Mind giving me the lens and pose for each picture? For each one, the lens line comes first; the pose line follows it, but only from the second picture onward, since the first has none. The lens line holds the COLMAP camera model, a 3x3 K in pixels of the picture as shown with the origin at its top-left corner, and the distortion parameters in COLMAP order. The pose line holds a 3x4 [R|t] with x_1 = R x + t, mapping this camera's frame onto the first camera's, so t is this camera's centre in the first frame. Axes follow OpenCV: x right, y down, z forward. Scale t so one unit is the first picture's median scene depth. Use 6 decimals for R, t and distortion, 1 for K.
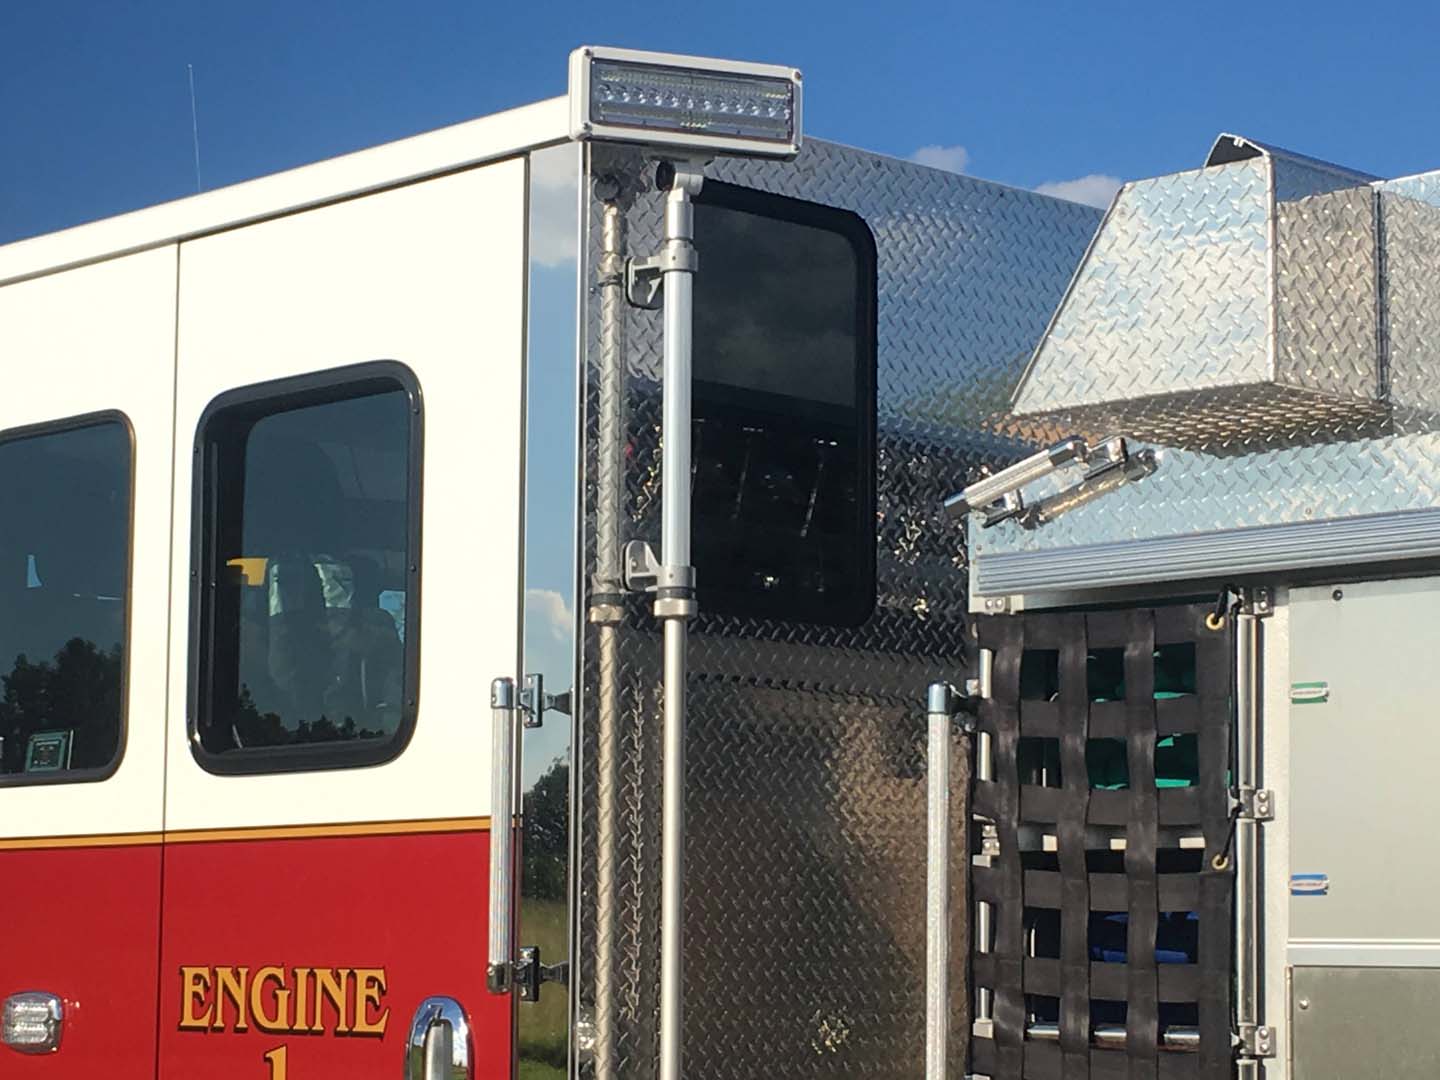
lens RADIAL K [[3339.0, 0, 720.0], [0, 3339.0, 540.0], [0, 0, 1]] dist [0.011079, 0.262475]
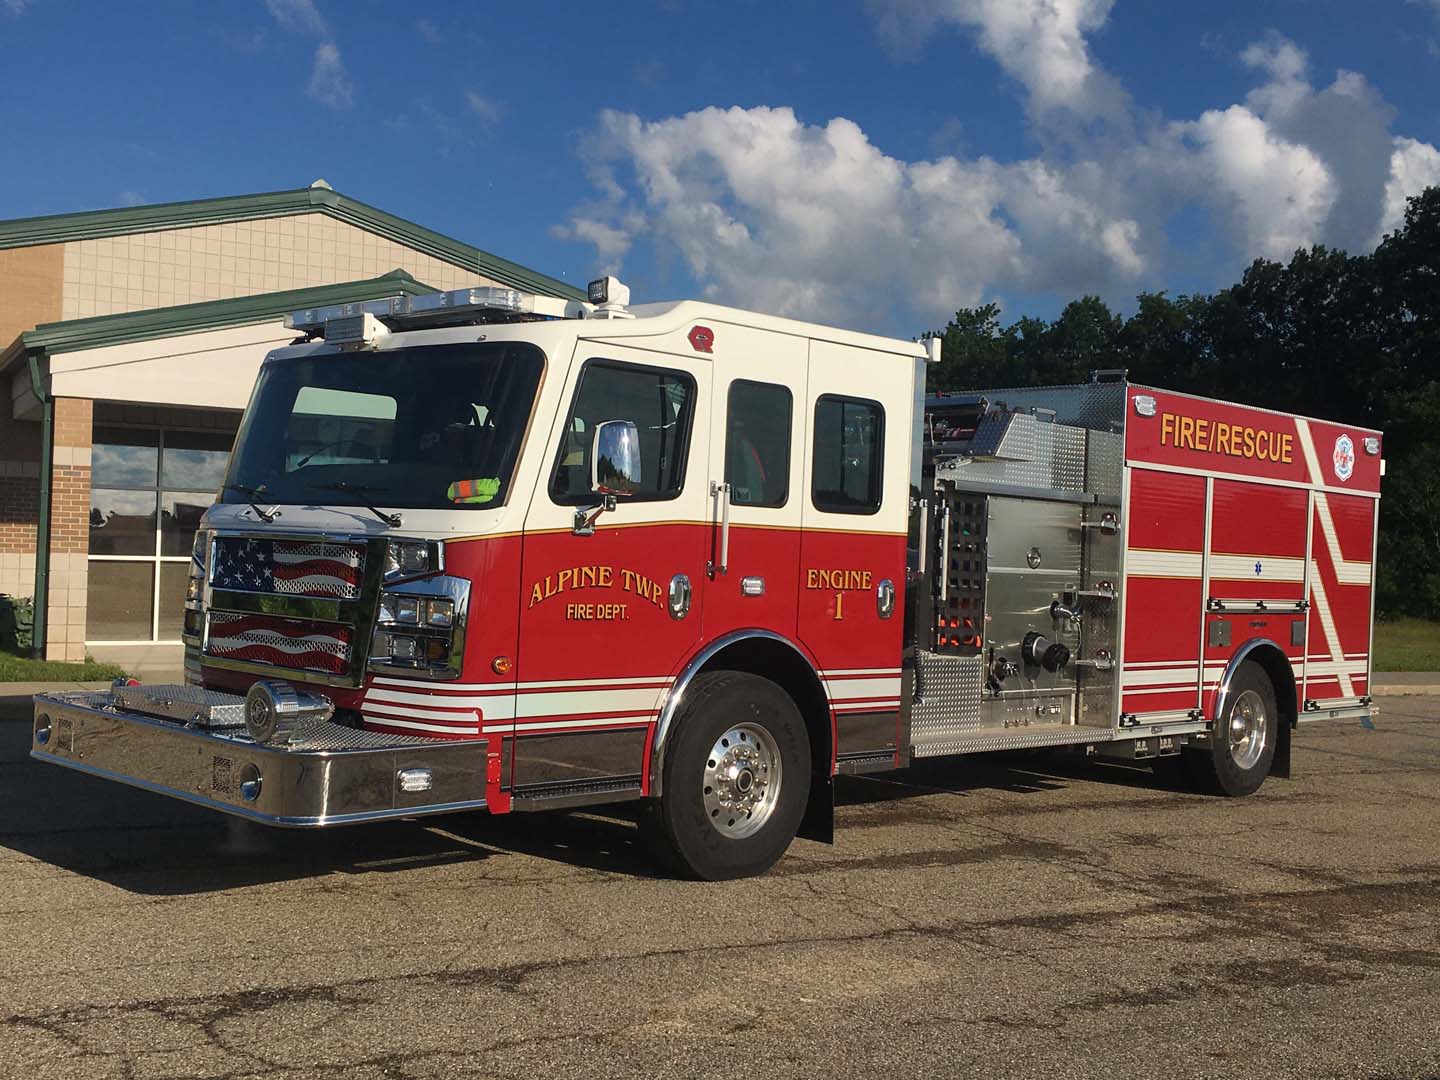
lens RADIAL K [[1696.0, 0, 720.0], [0, 1696.0, 540.0], [0, 0, 1]] dist [0.001224, -0.677209]
pose [[-0.018363, 0.003698, 0.999825, -2.016776], [-0.161471, 0.986855, -0.006615, 0.138904], [-0.986707, -0.161564, -0.017525, 1.250945]]
